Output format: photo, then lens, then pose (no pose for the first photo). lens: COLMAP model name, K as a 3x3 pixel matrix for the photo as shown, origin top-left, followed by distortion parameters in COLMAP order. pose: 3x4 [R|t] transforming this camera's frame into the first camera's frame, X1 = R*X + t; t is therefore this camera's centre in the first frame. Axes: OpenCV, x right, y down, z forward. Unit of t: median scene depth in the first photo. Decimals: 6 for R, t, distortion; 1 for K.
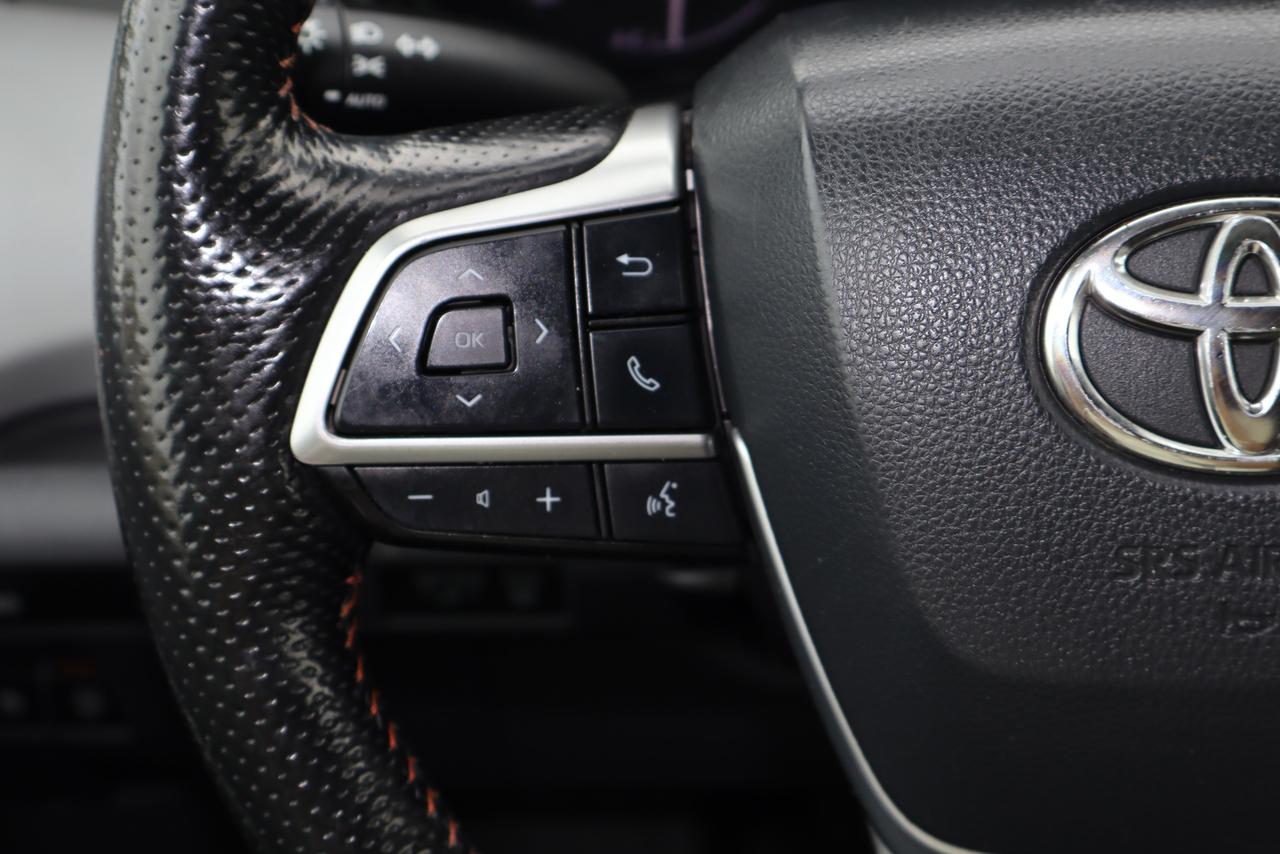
lens RADIAL K [[2063.2, 0, 639.8], [0, 2063.2, 420.3], [0, 0, 1]] dist [0.045244, 0.000000]
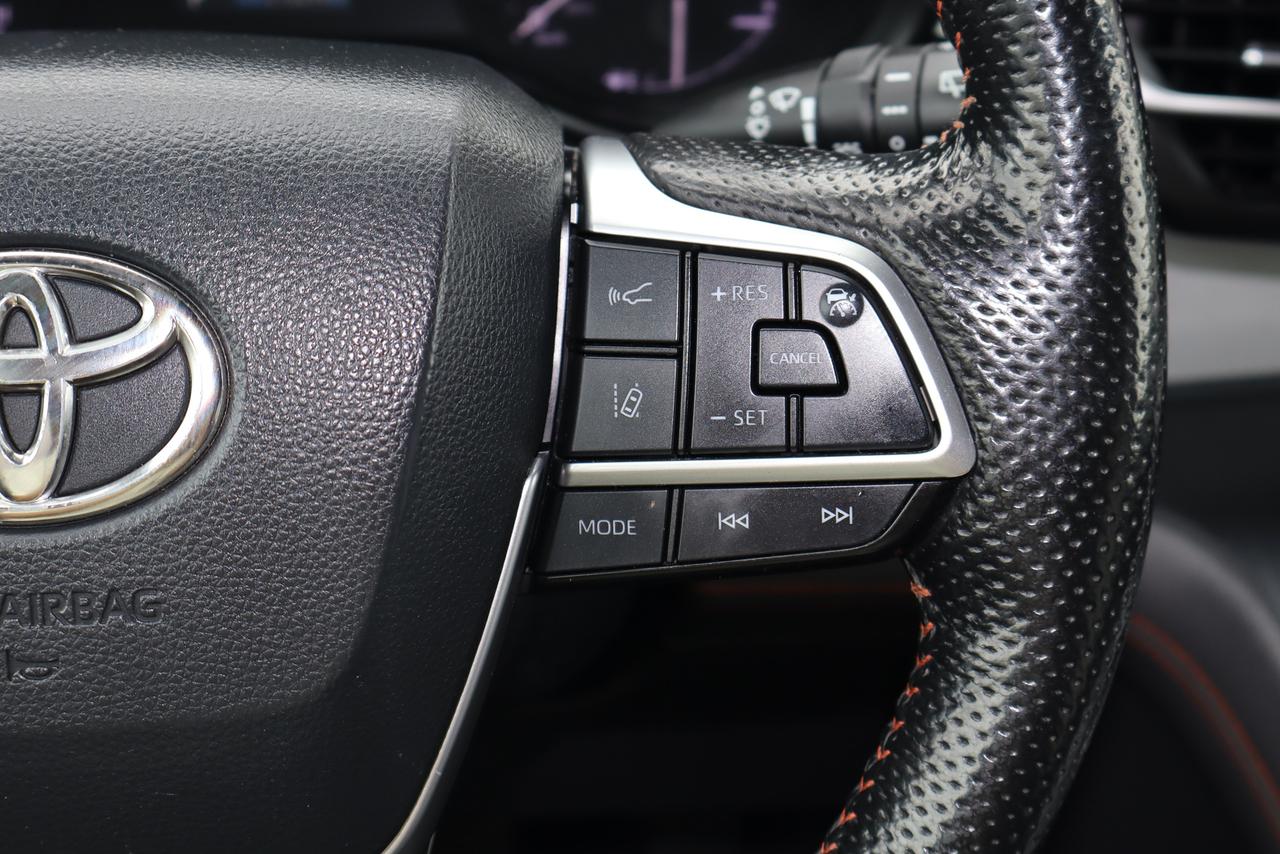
lens RADIAL K [[2063.2, 0, 634.9], [0, 2063.2, 416.7], [0, 0, 1]] dist [0.045244, 0.000000]
pose [[0.994374, -0.023329, 0.103325, 0.450824], [0.025288, 0.999524, -0.017689, -0.000678], [-0.102863, 0.020202, 0.994490, -0.039523]]
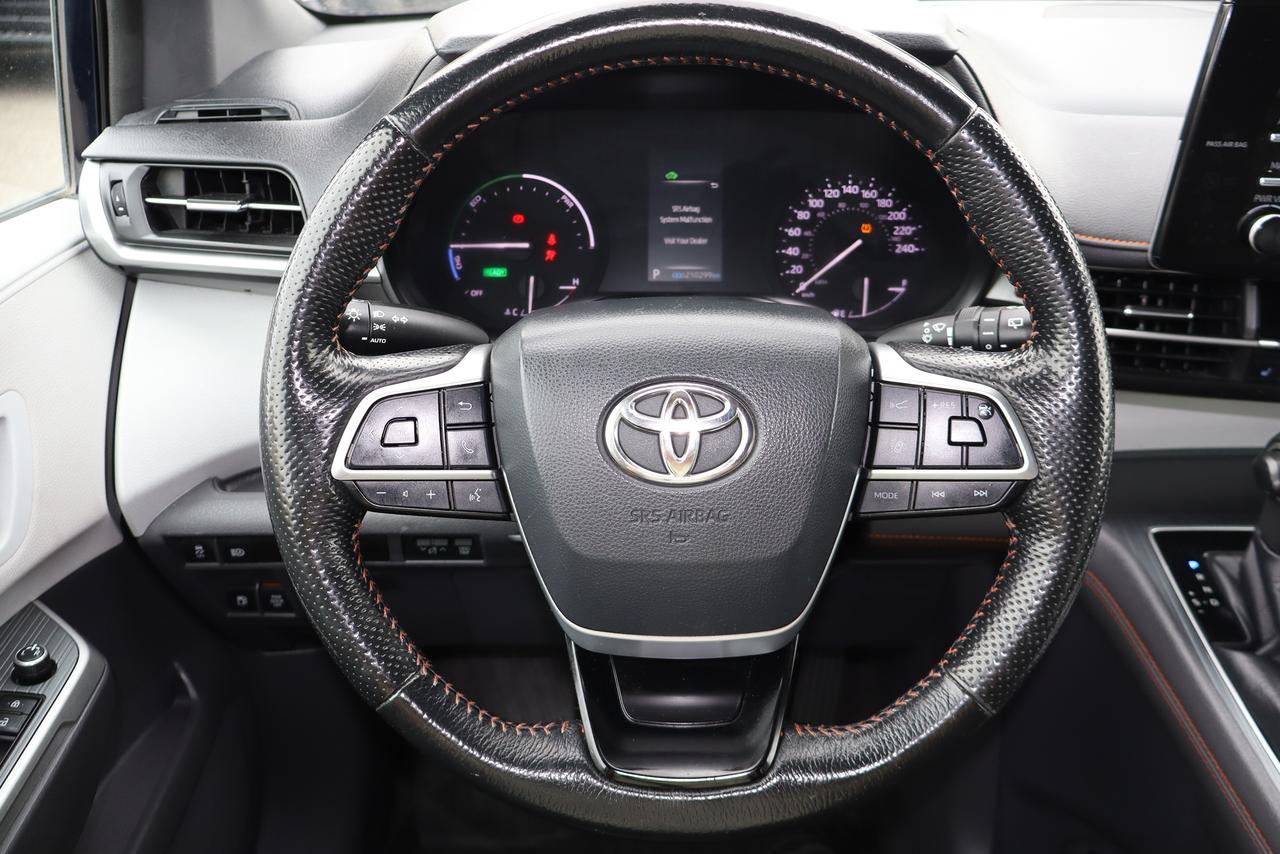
lens RADIAL K [[1095.3, 0, 628.9], [0, 1095.3, 419.4], [0, 0, 1]] dist [0.009470, -0.017248]
pose [[0.999792, 0.008857, 0.018346, 0.185232], [-0.007632, 0.997801, -0.065834, 0.033814], [-0.018889, 0.065680, 0.997662, -0.411277]]
